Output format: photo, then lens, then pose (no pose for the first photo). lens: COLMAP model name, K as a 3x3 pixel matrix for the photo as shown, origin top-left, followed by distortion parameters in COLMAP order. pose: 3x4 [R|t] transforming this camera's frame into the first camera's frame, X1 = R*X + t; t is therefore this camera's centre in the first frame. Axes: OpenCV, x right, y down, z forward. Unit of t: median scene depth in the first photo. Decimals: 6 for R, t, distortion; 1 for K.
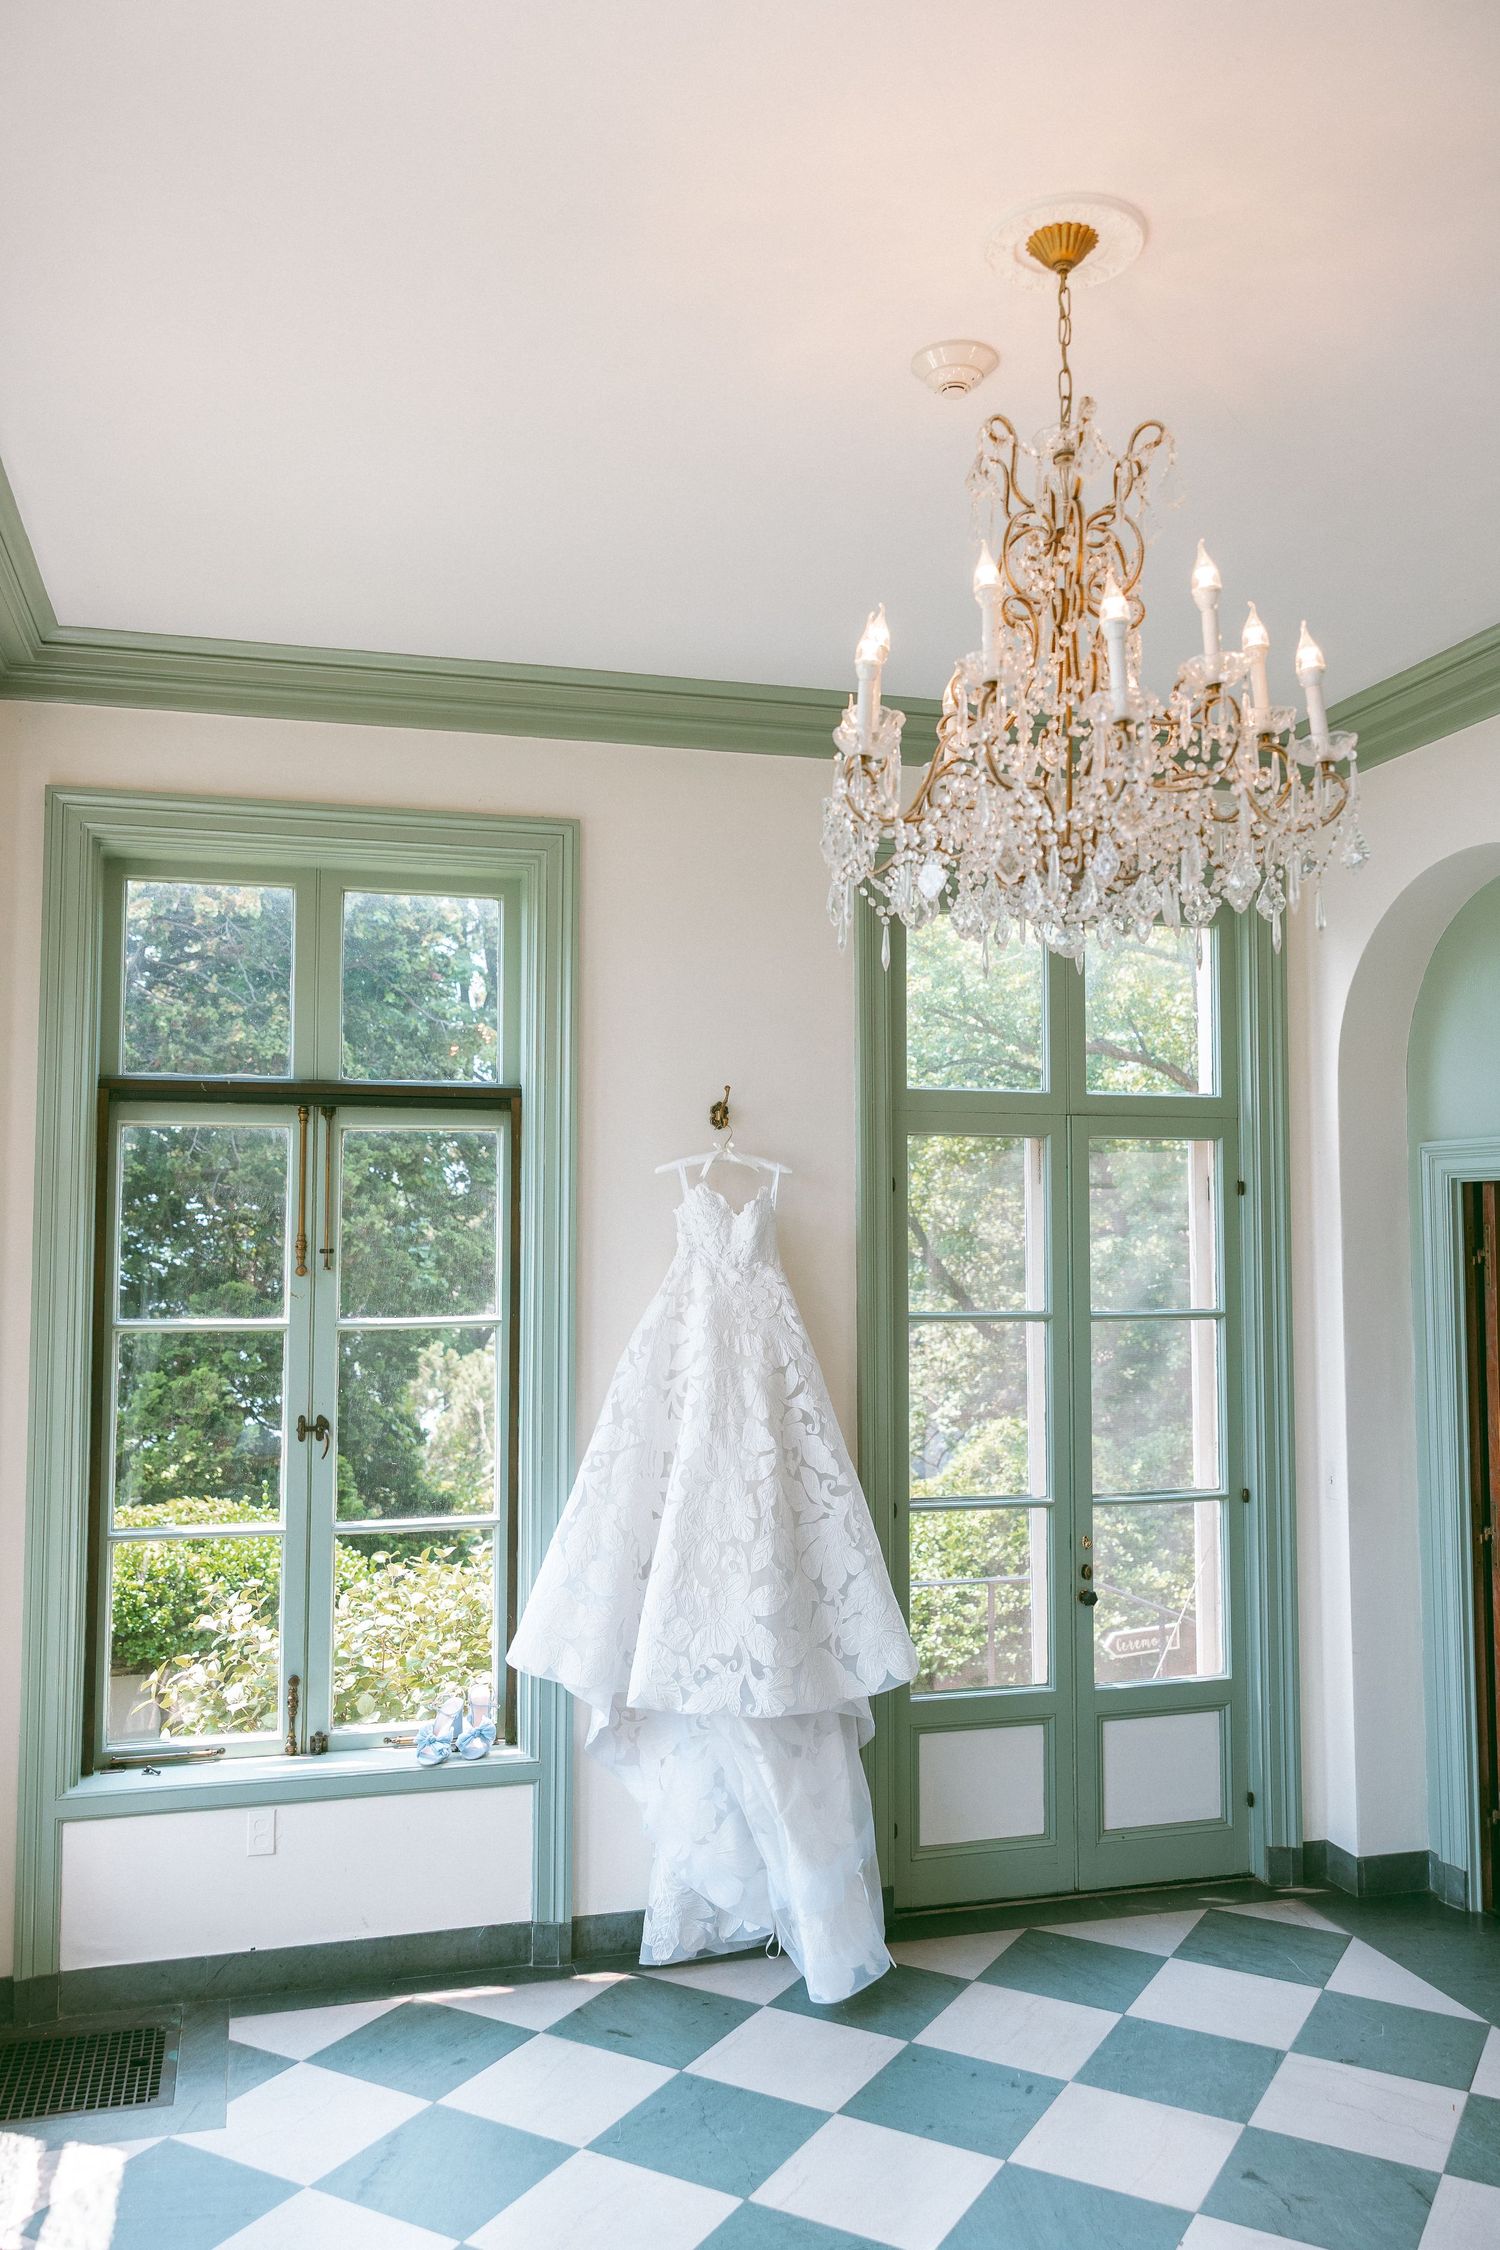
lens RADIAL K [[1759.3, 0, 750.0], [0, 1759.3, 1125.0], [0, 0, 1]] dist [0.001031, 0.003537]
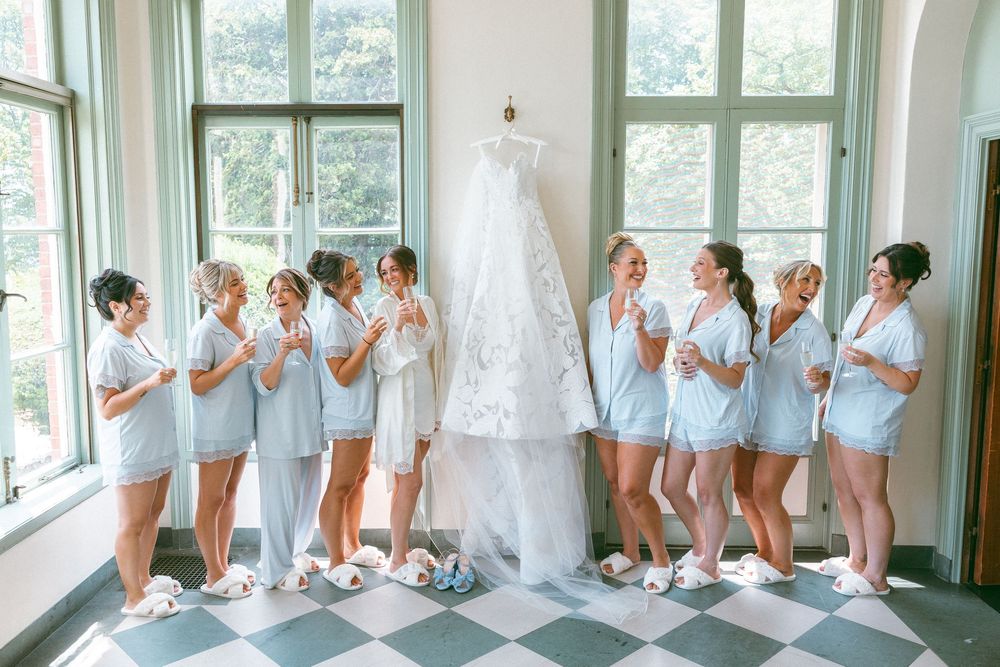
lens RADIAL K [[805.3, 0, 500.0], [0, 805.3, 333.5], [0, 0, 1]] dist [0.007438, -0.000737]
pose [[0.955742, 0.035159, -0.292098, 0.224906], [0.020431, 0.982505, 0.185110, 0.063188], [0.293496, -0.182886, 0.938303, 0.199789]]
